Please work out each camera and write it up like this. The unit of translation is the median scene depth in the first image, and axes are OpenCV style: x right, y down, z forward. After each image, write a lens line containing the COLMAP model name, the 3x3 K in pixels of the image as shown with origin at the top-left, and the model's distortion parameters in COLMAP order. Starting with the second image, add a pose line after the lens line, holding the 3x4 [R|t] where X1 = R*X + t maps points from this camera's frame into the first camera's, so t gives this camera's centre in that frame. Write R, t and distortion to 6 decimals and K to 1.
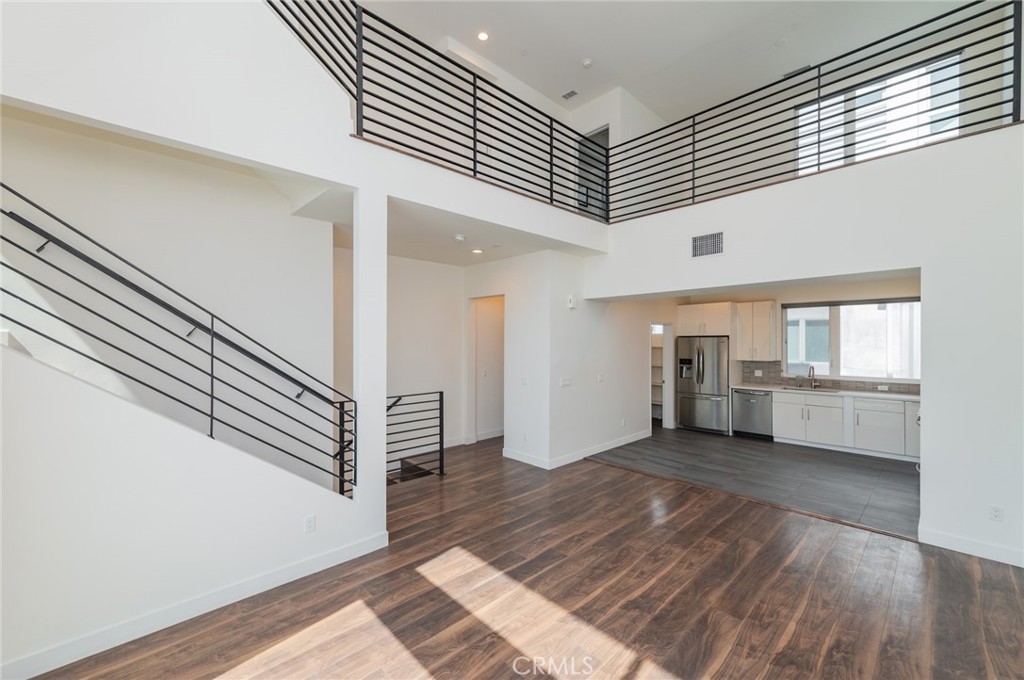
lens RADIAL K [[400.1, 0, 511.8], [0, 400.1, 341.7], [0, 0, 1]] dist [-0.000598, -0.000070]
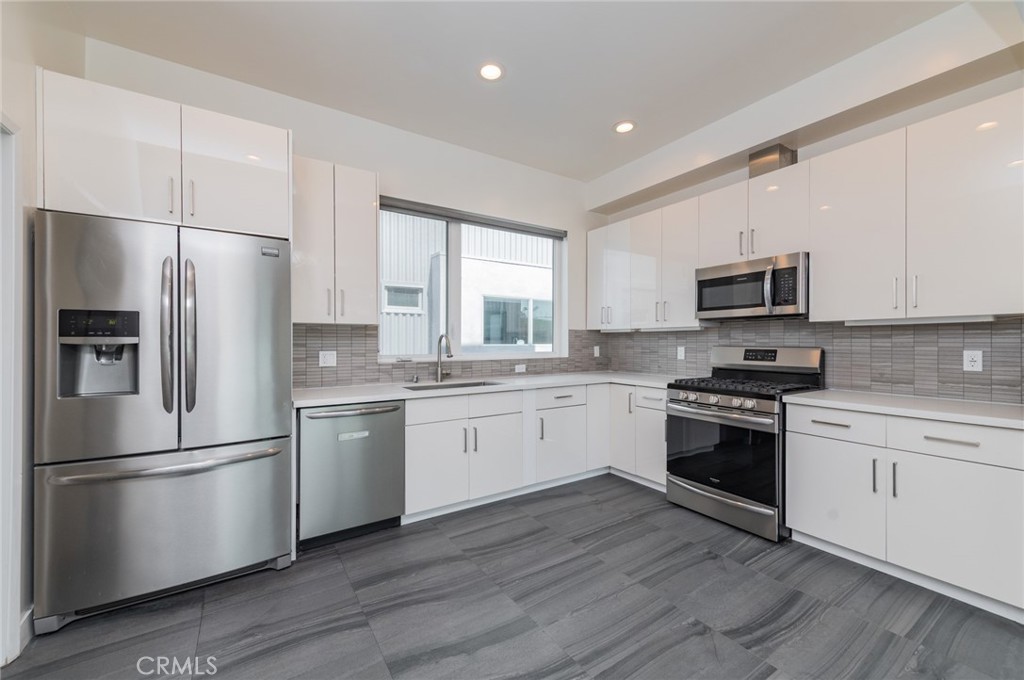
lens RADIAL K [[400.1, 0, 510.1], [0, 400.1, 341.4], [0, 0, 1]] dist [-0.000598, -0.000070]
pose [[0.170391, 0.000223, 0.985377, 0.271976], [-0.003300, 0.999994, 0.000344, 0.063796], [-0.985371, -0.003310, 0.170391, 0.788226]]
